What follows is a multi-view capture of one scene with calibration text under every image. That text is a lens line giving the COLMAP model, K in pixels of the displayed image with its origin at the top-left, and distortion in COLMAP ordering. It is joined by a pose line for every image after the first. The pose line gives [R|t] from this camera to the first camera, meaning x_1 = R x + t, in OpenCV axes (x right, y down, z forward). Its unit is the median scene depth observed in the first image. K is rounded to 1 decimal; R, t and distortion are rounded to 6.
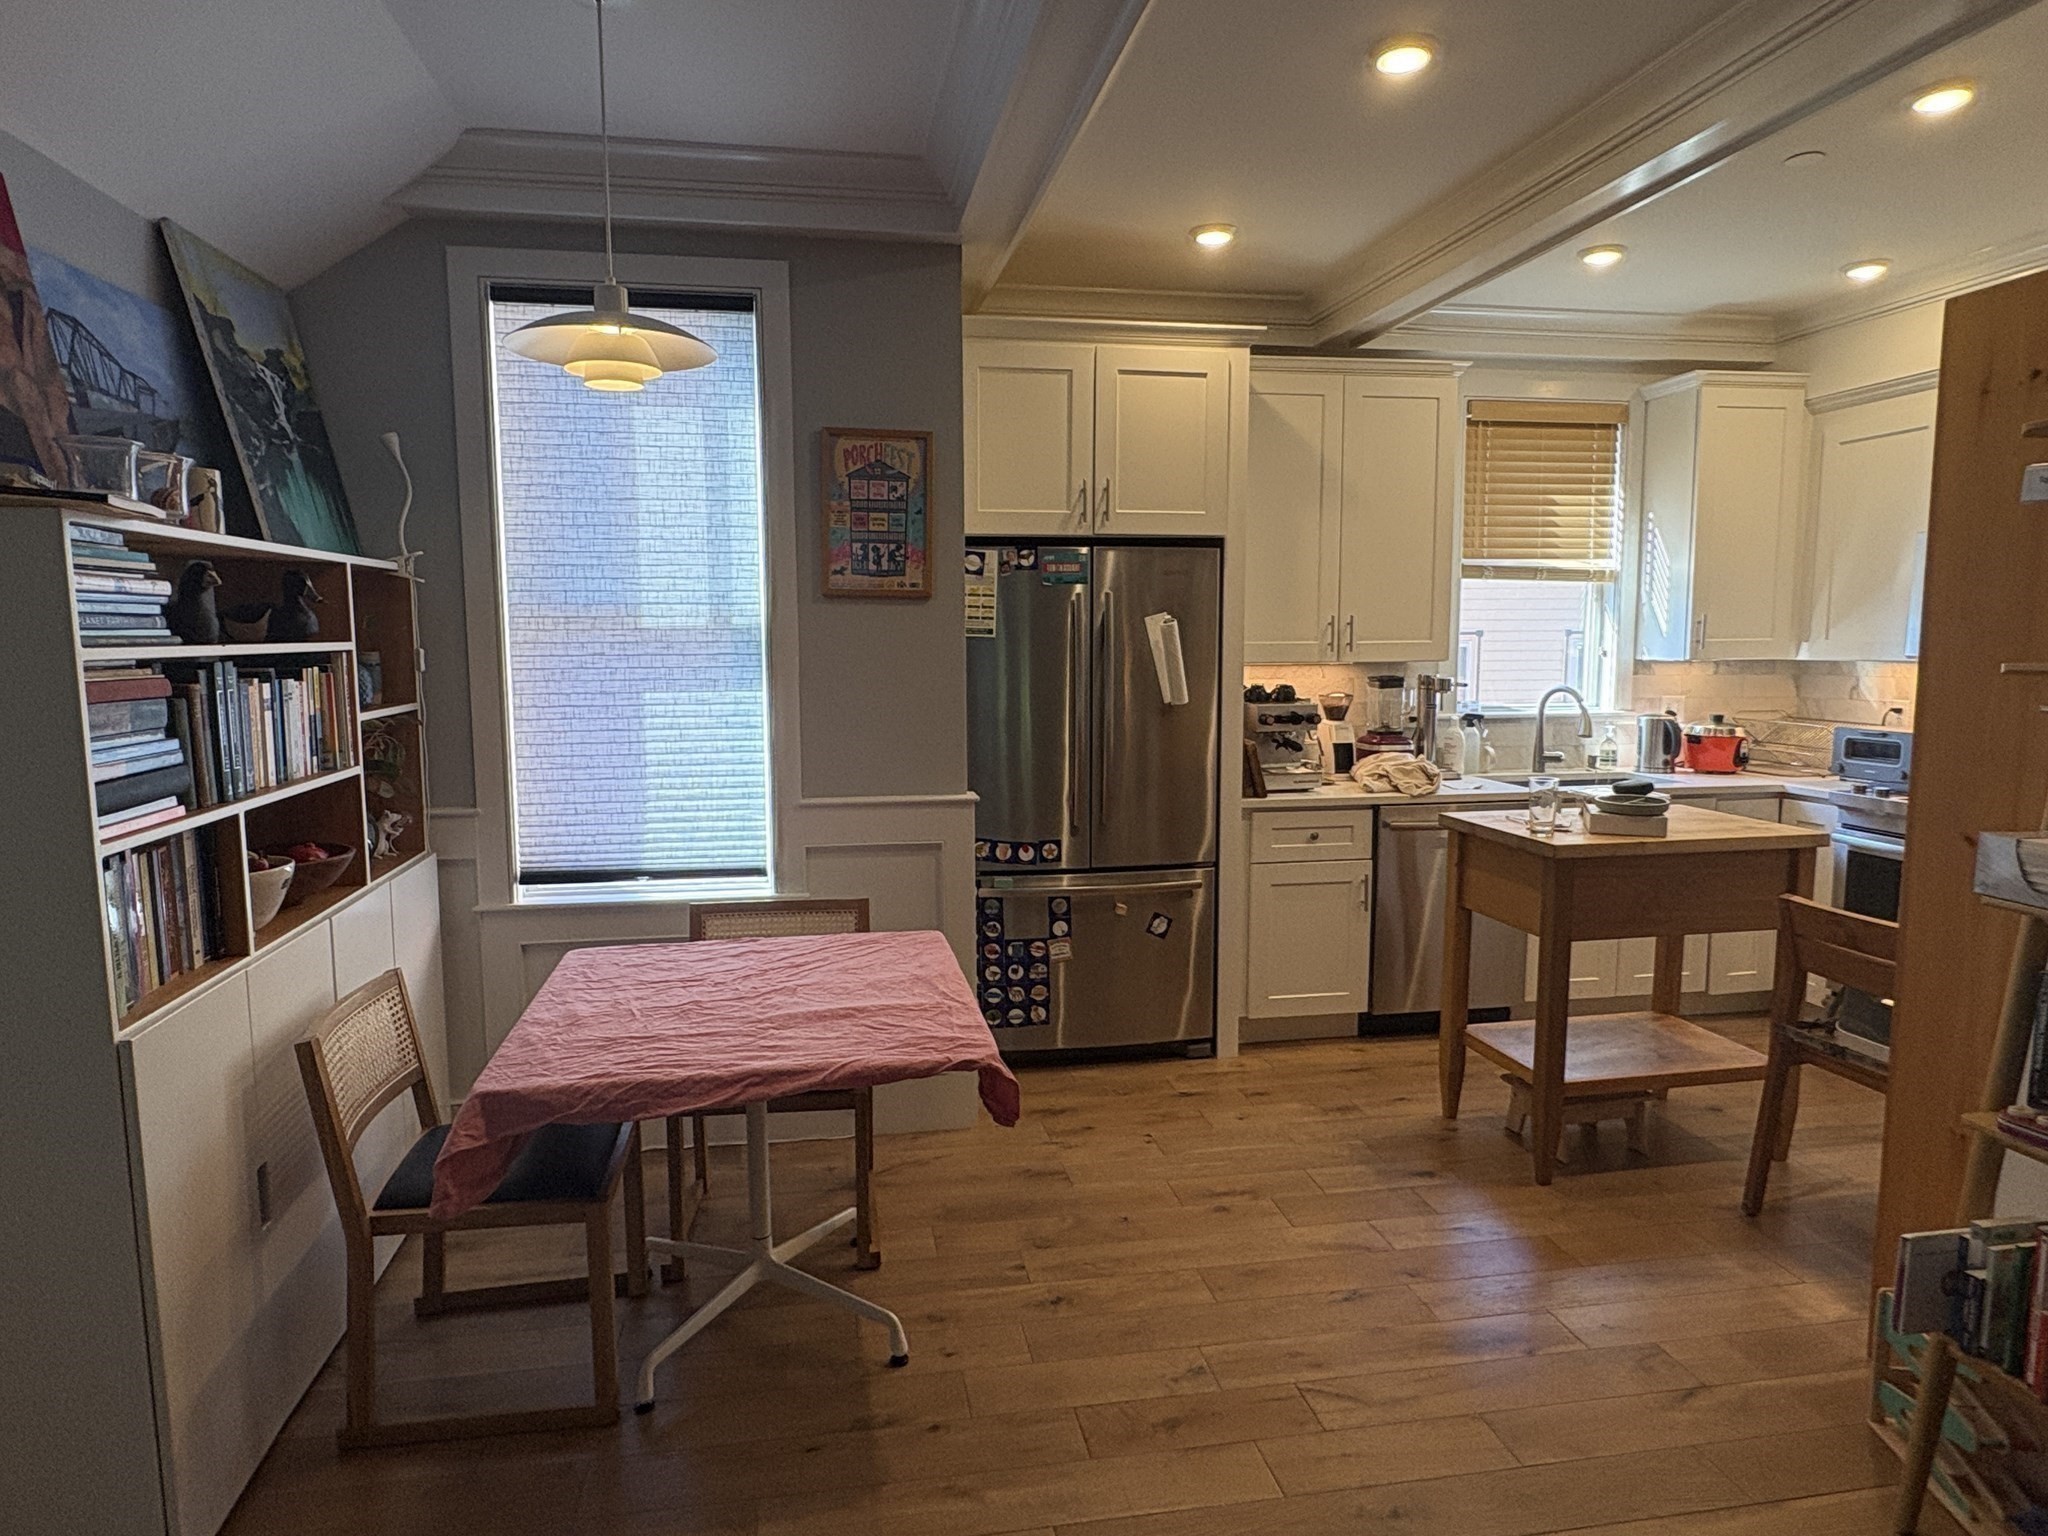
lens RADIAL K [[1209.3, 0, 999.0], [0, 1209.3, 761.8], [0, 0, 1]] dist [0.001173, 0.002726]
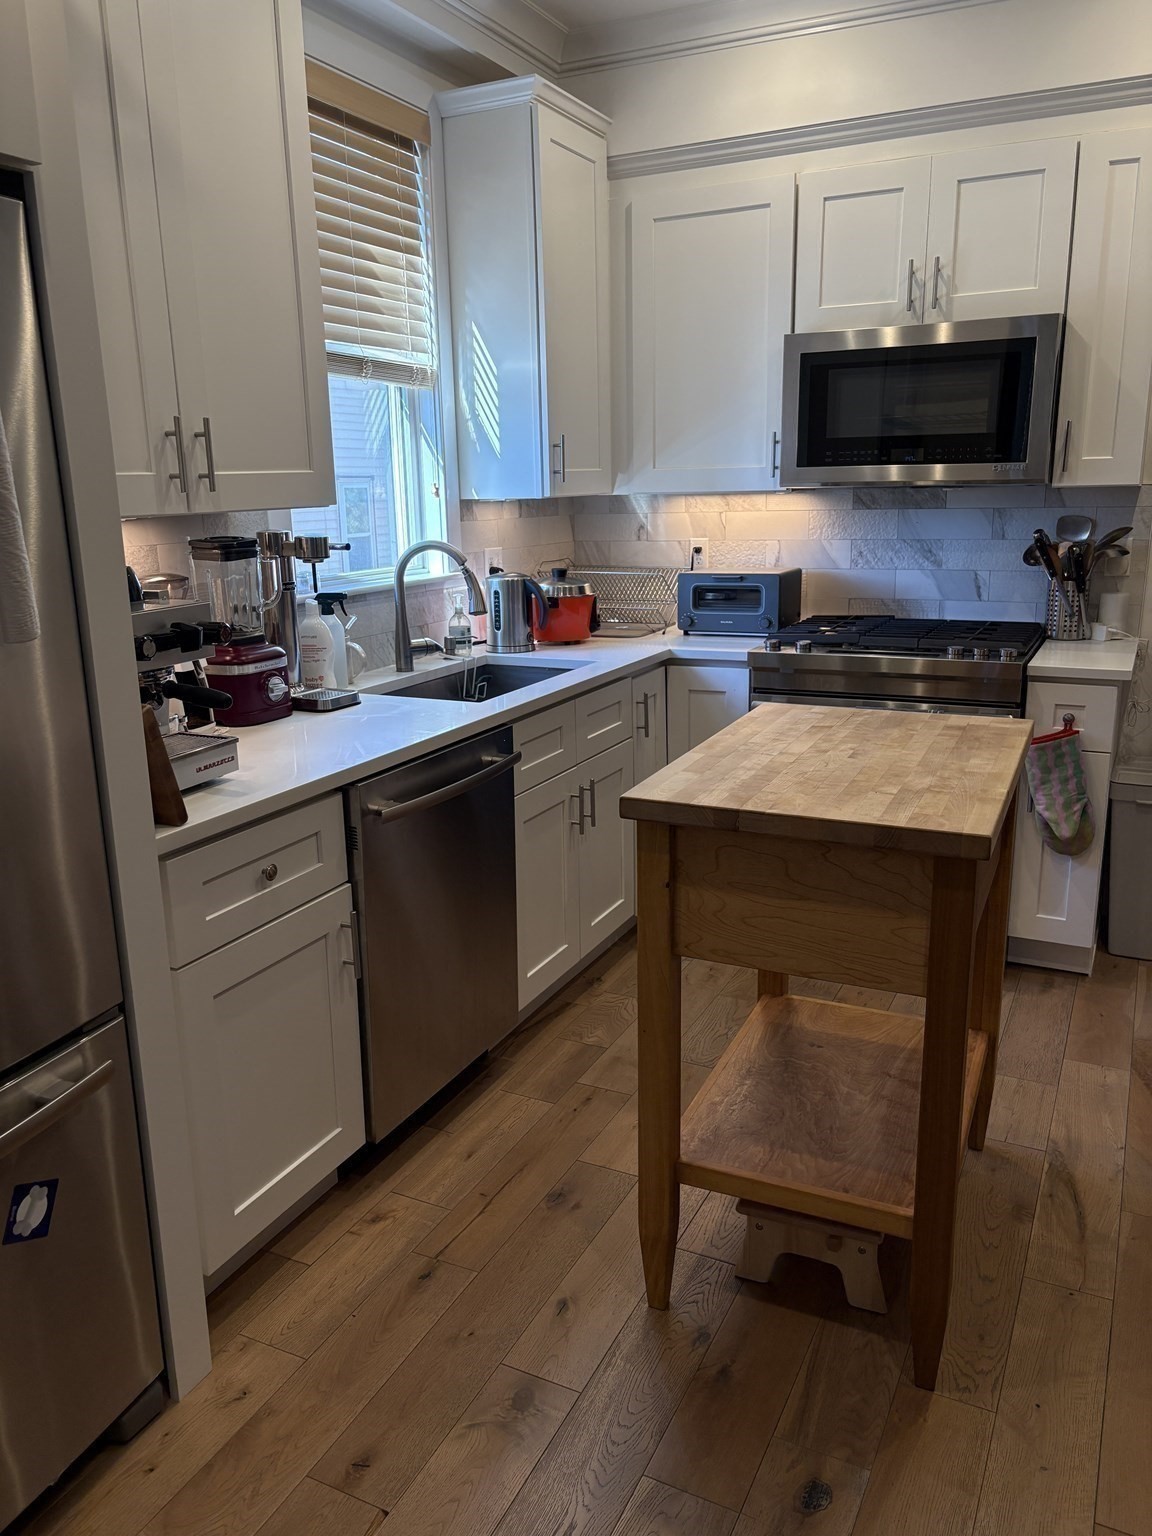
lens RADIAL K [[1163.5, 0, 567.5], [0, 1163.5, 772.3], [0, 0, 1]] dist [0.045048, -0.048115]
pose [[0.586141, -0.205055, 0.783831, -0.035400], [0.102126, 0.978425, 0.179594, -0.056011], [-0.803747, -0.025217, 0.594437, 0.675554]]
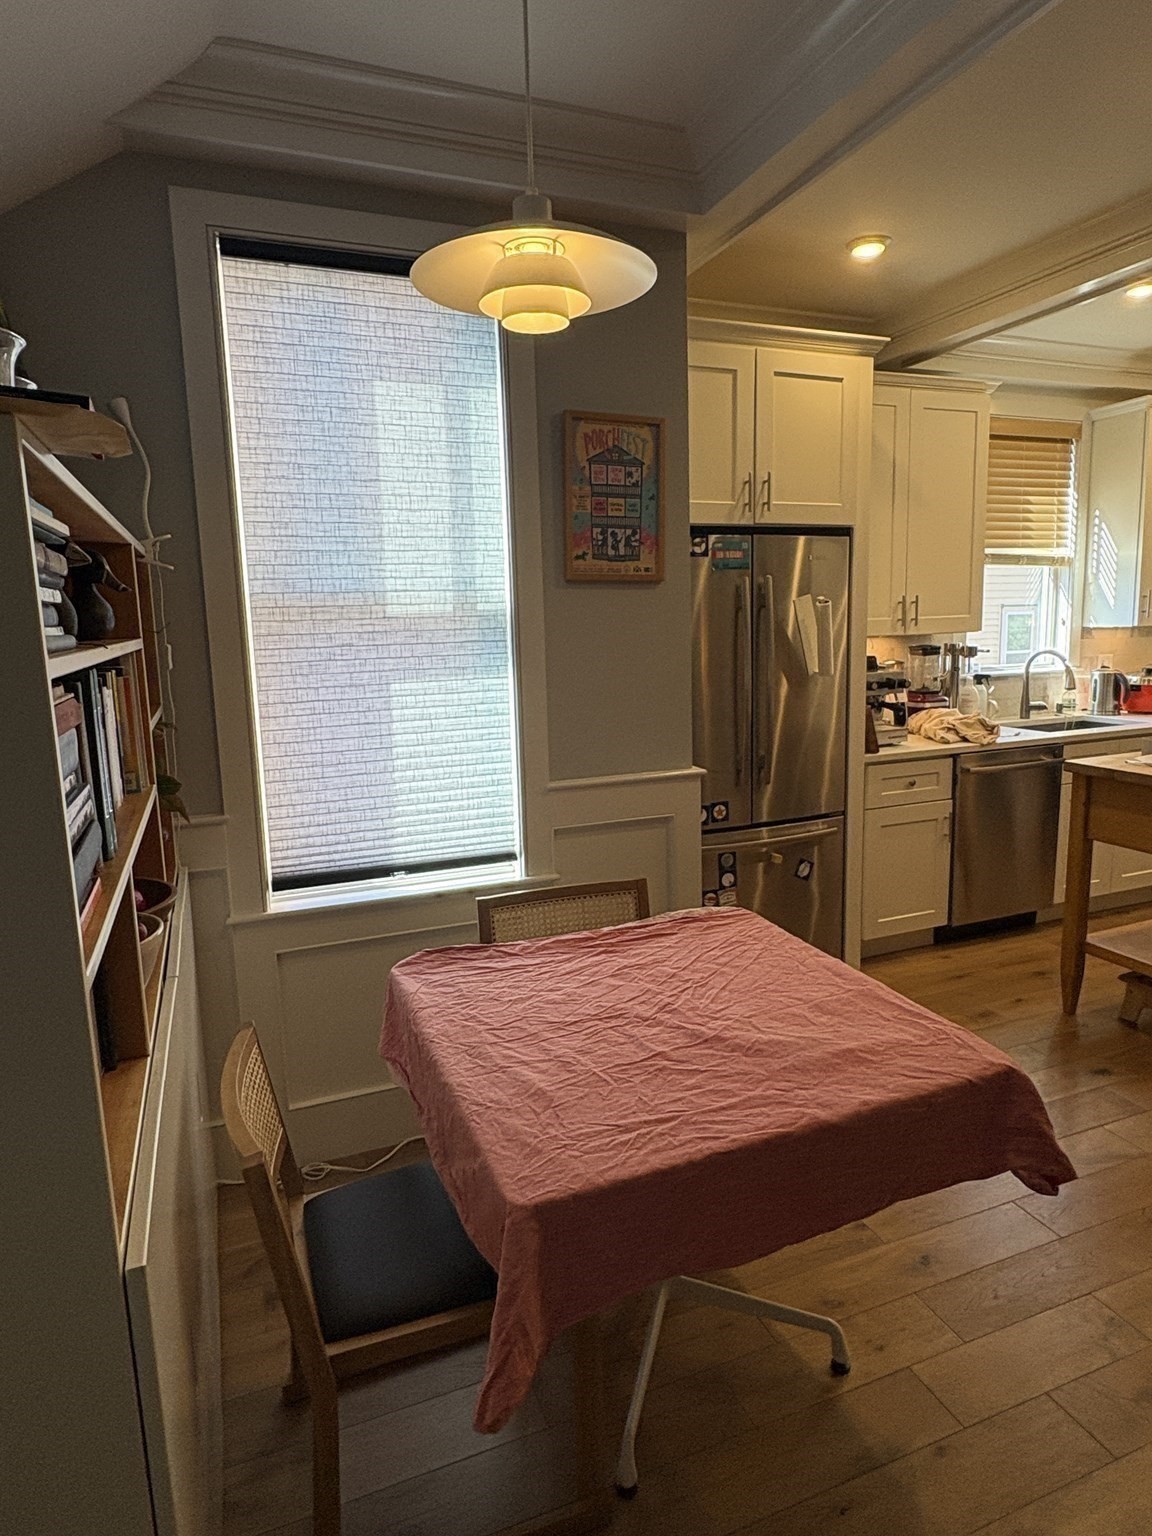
lens RADIAL K [[906.9, 0, 577.1], [0, 906.9, 751.7], [0, 0, 1]] dist [0.001173, 0.002726]
pose [[0.976075, -0.052201, 0.211076, -0.265796], [0.043665, 0.998036, 0.044906, -0.025177], [-0.213006, -0.034615, 0.976438, 0.223248]]
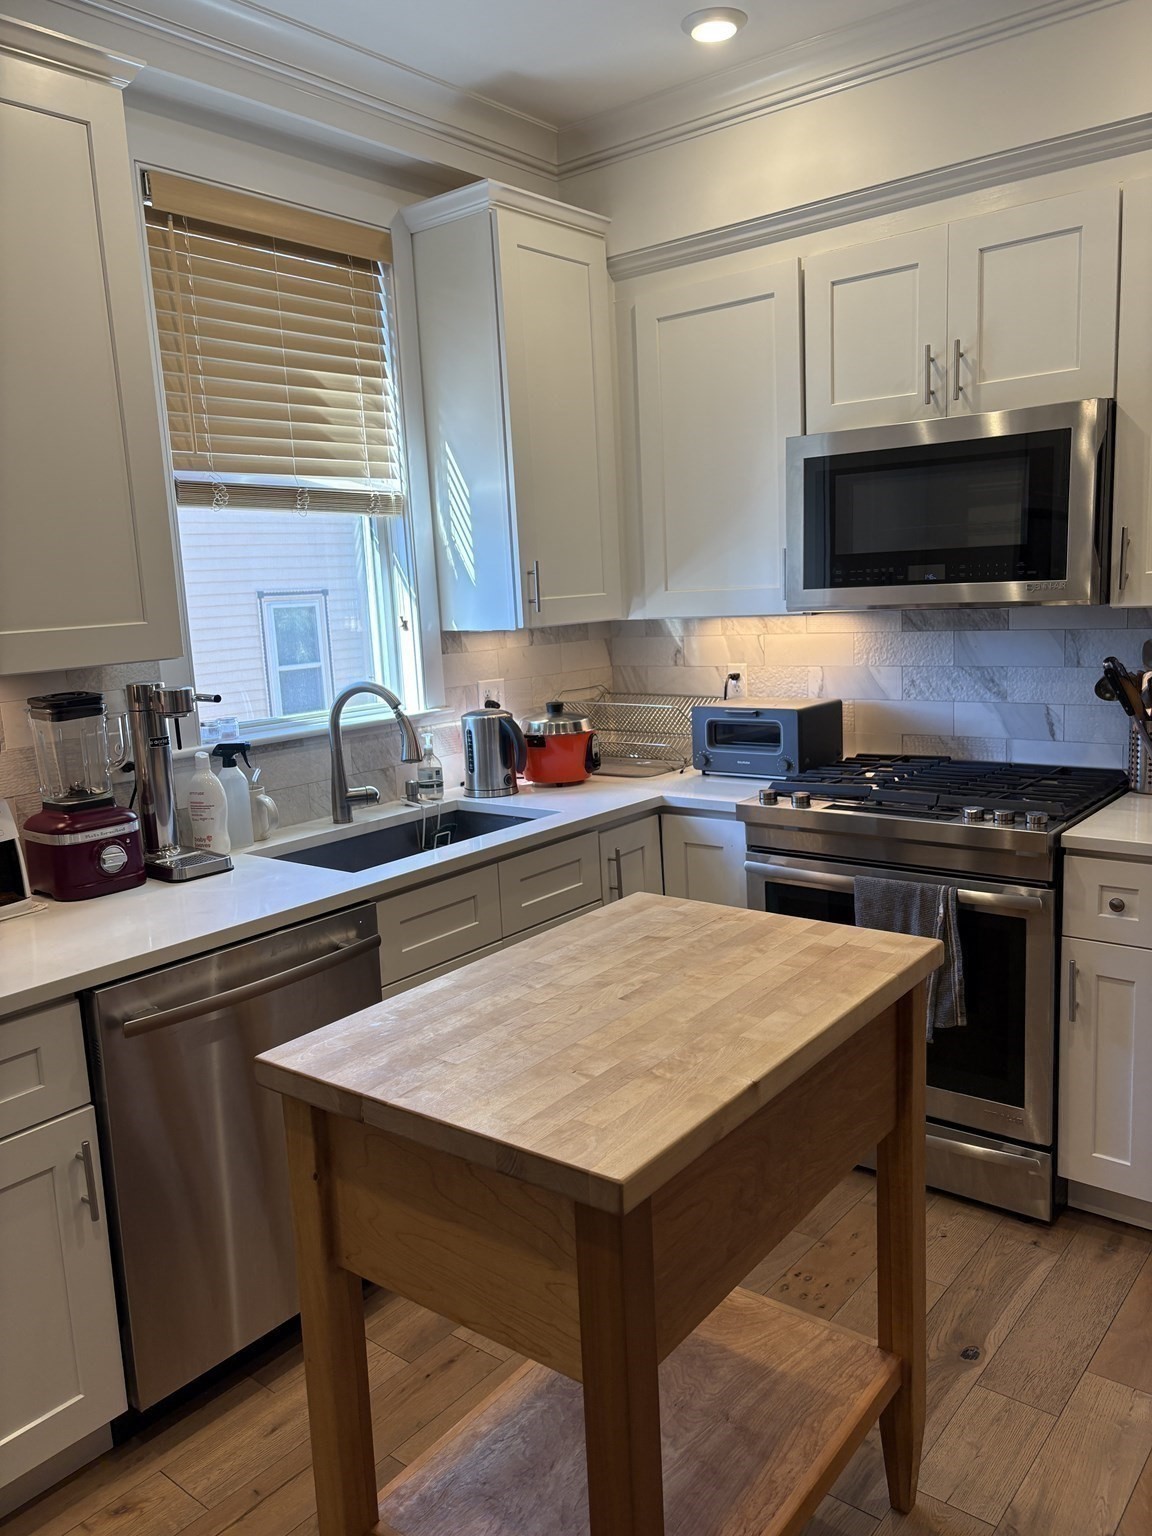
lens RADIAL K [[1163.5, 0, 576.5], [0, 1163.5, 773.3], [0, 0, 1]] dist [0.045048, -0.048115]
pose [[0.747930, -0.140405, 0.648758, 0.191915], [0.113363, 0.990033, 0.083573, -0.066830], [-0.654026, 0.011039, 0.756392, 0.593680]]
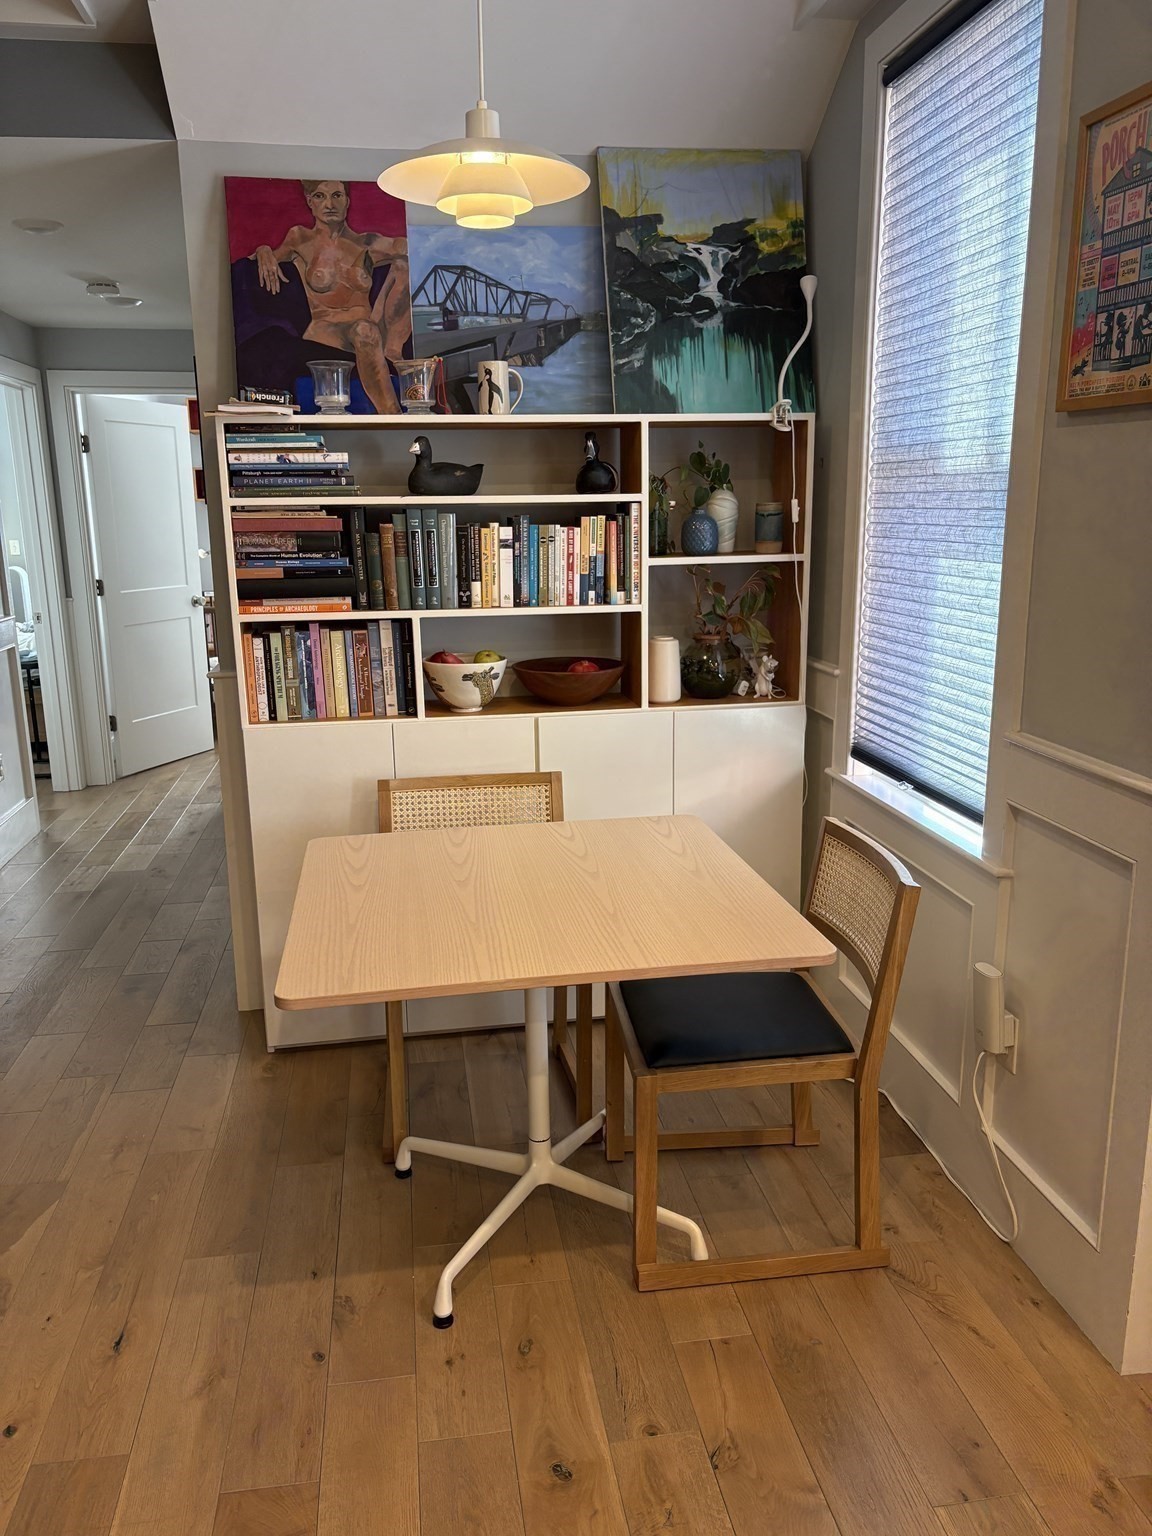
lens RADIAL K [[1163.5, 0, 568.1], [0, 1163.5, 770.4], [0, 0, 1]] dist [0.045048, -0.048115]
pose [[-0.008539, 0.229054, -0.973376, 0.420927], [-0.094358, 0.968884, 0.228825, -0.064665], [0.995502, 0.093800, 0.013340, 0.664301]]
